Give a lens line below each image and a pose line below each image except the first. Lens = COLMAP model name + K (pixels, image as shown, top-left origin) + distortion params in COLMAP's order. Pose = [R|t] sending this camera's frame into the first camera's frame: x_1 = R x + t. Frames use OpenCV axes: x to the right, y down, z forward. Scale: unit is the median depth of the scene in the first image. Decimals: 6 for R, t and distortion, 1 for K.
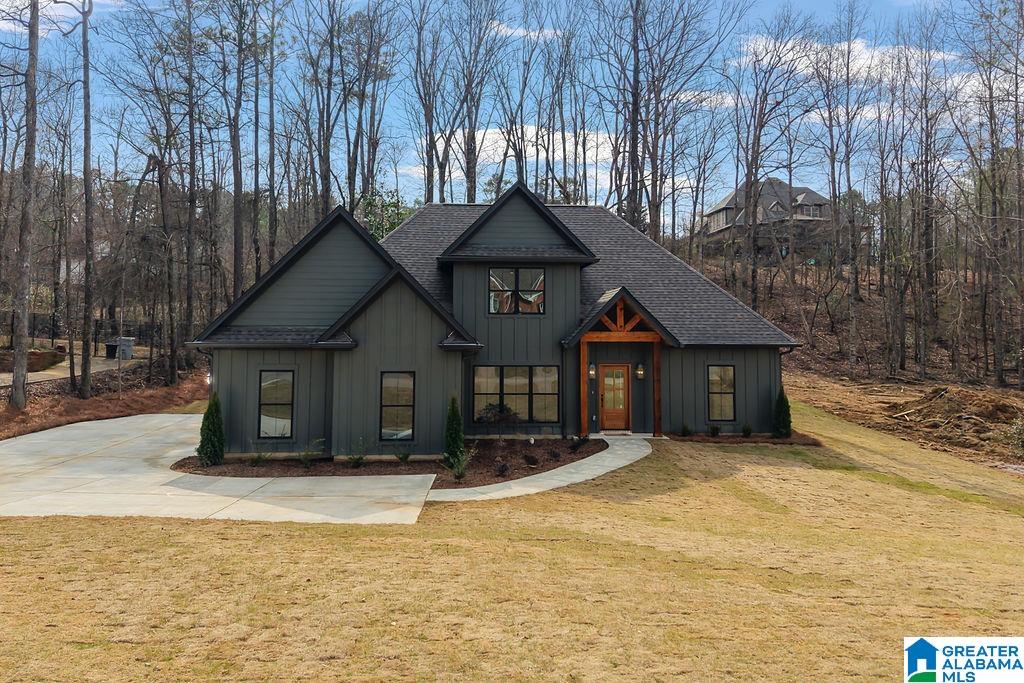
lens RADIAL K [[711.3, 0, 517.3], [0, 711.3, 273.2], [0, 0, 1]] dist [0.018042, -0.016741]
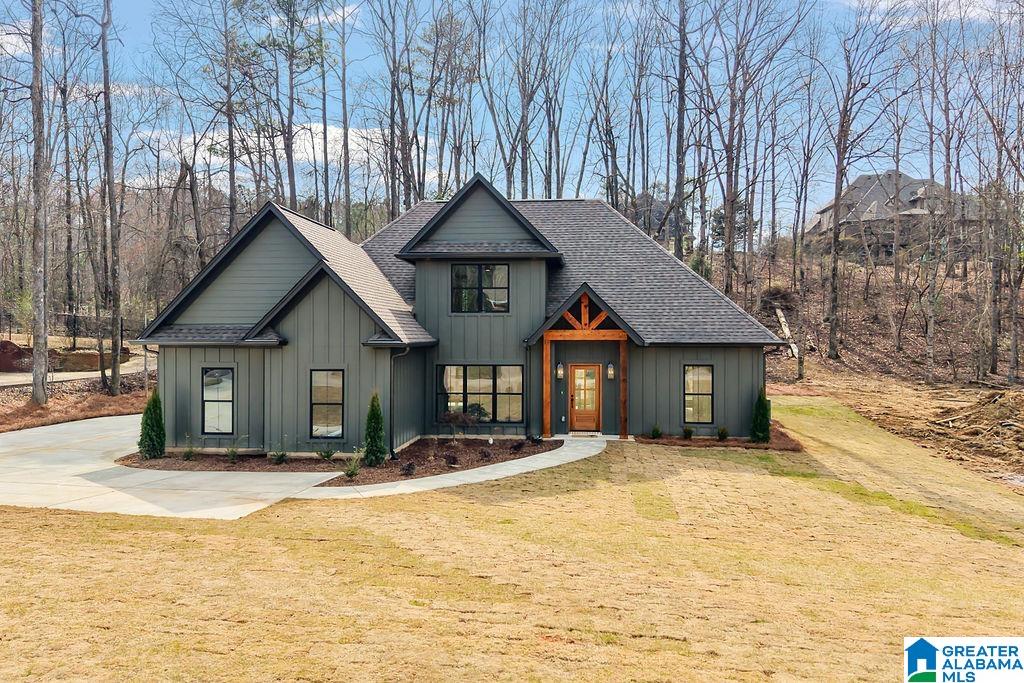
lens RADIAL K [[711.3, 0, 539.3], [0, 711.3, 319.7], [0, 0, 1]] dist [0.018042, -0.016741]
pose [[0.991478, -0.006013, -0.130136, 0.200278], [0.013679, 0.998217, 0.058095, 0.012137], [0.129555, -0.059380, 0.989793, 0.046658]]
